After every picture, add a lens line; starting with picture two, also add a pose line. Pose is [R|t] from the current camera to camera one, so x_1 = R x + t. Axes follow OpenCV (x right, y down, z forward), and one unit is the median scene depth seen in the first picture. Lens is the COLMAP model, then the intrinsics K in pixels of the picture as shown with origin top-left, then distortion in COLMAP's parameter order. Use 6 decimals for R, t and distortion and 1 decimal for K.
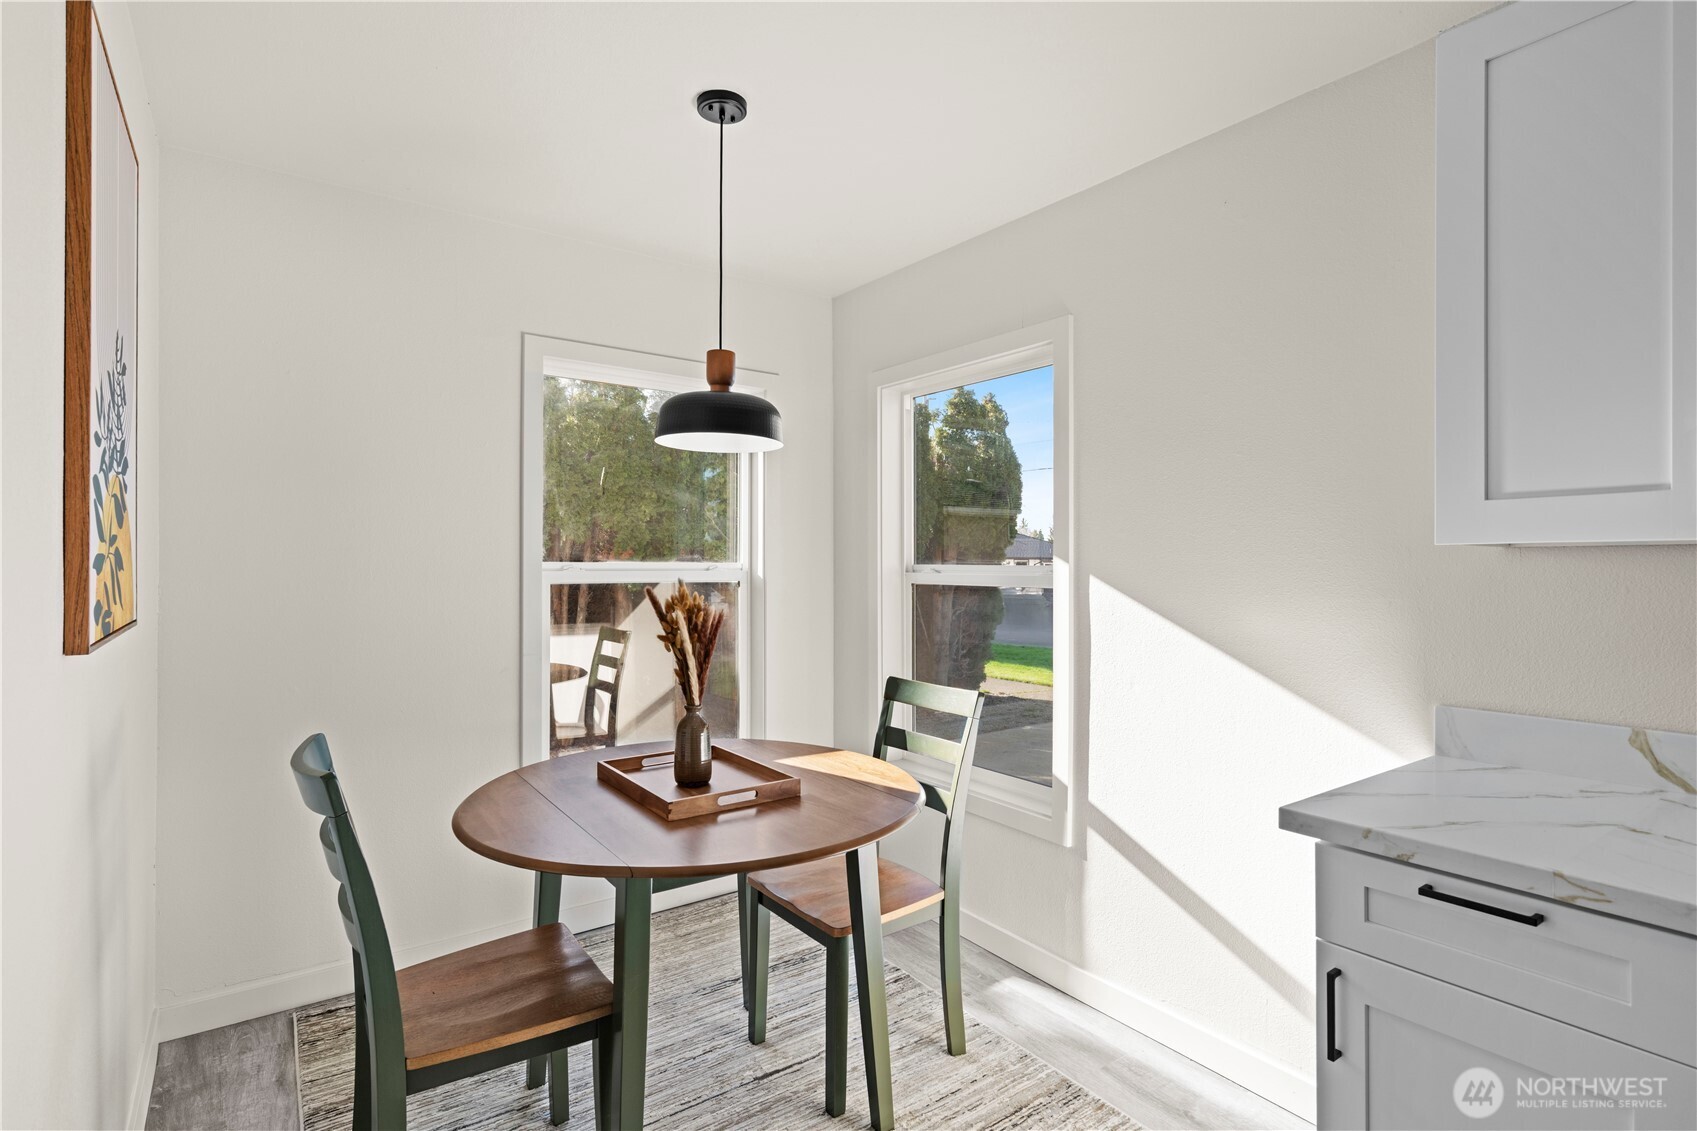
lens RADIAL K [[822.0, 0, 848.5], [0, 822.0, 565.5], [0, 0, 1]] dist [-0.028201, 0.000056]
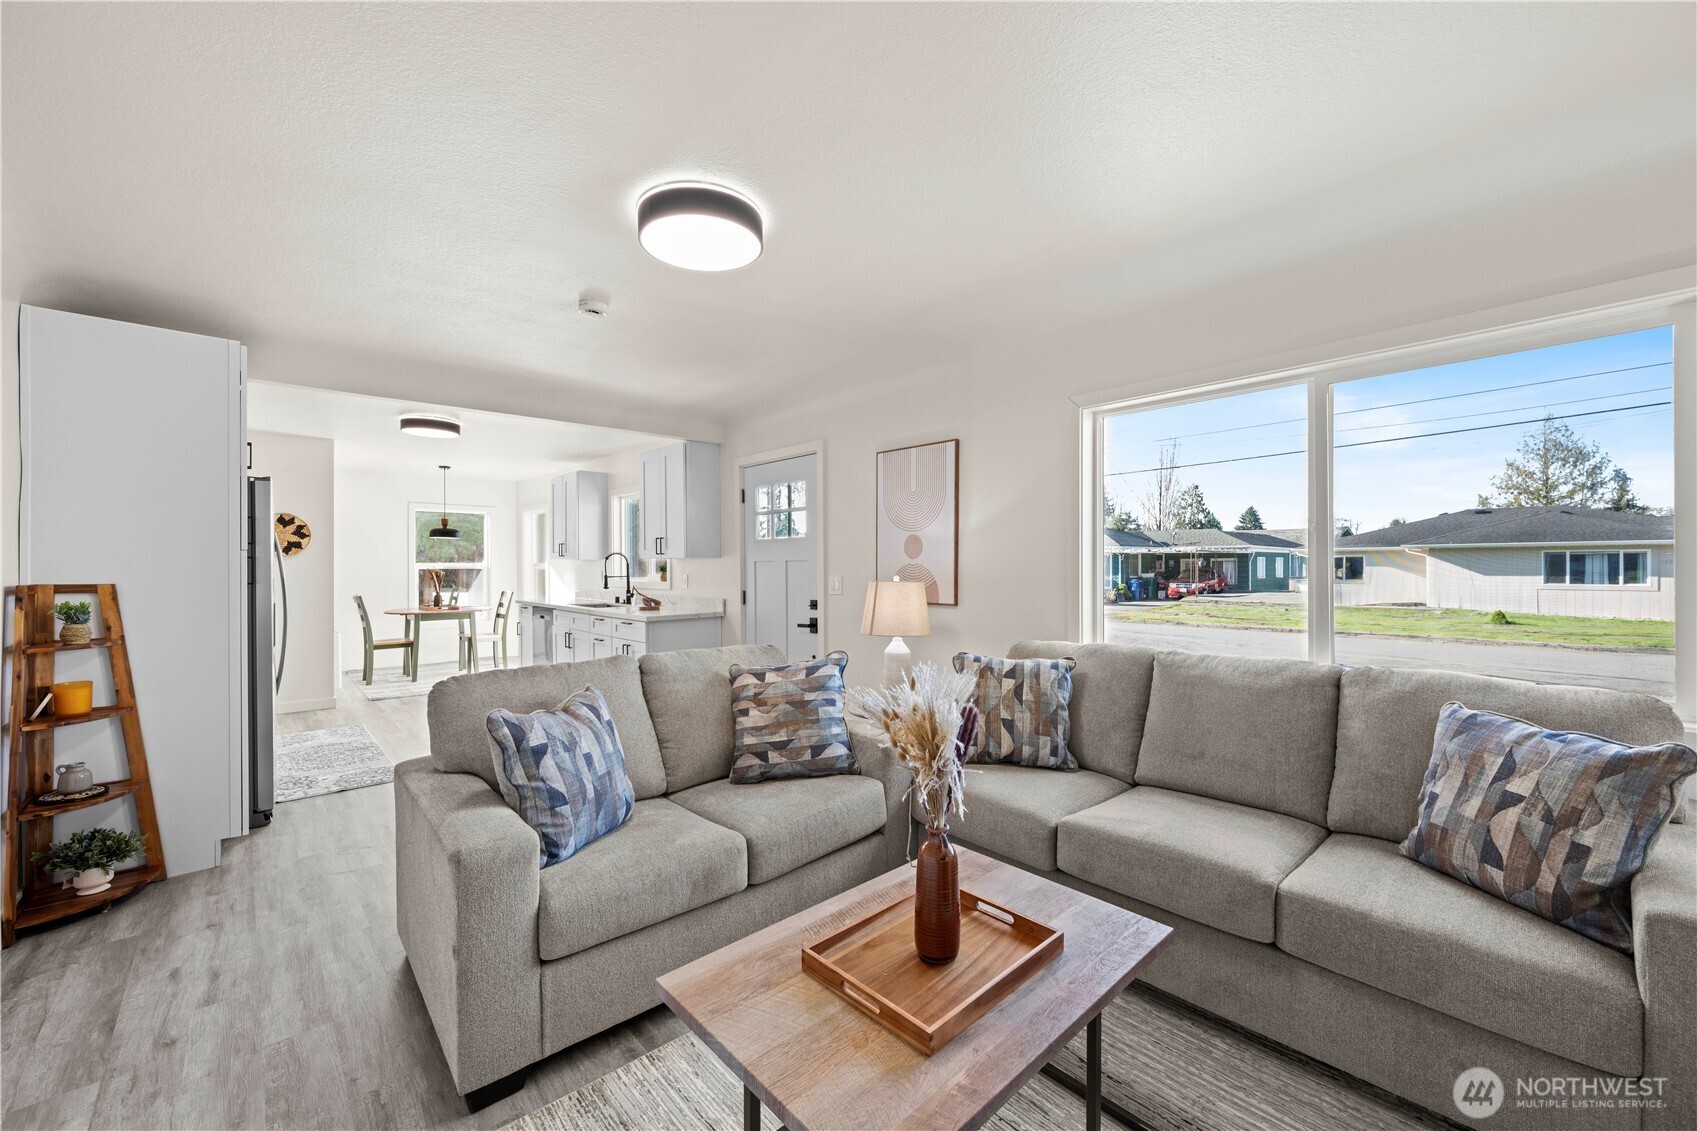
lens RADIAL K [[668.9, 0, 848.5], [0, 668.9, 565.5], [0, 0, 1]] dist [-0.000075, -0.000144]
pose [[0.993025, -0.000759, 0.117902, 1.416798], [0.000848, 0.999999, -0.000698, 0.011631], [-0.117902, 0.000793, 0.993025, -2.600844]]
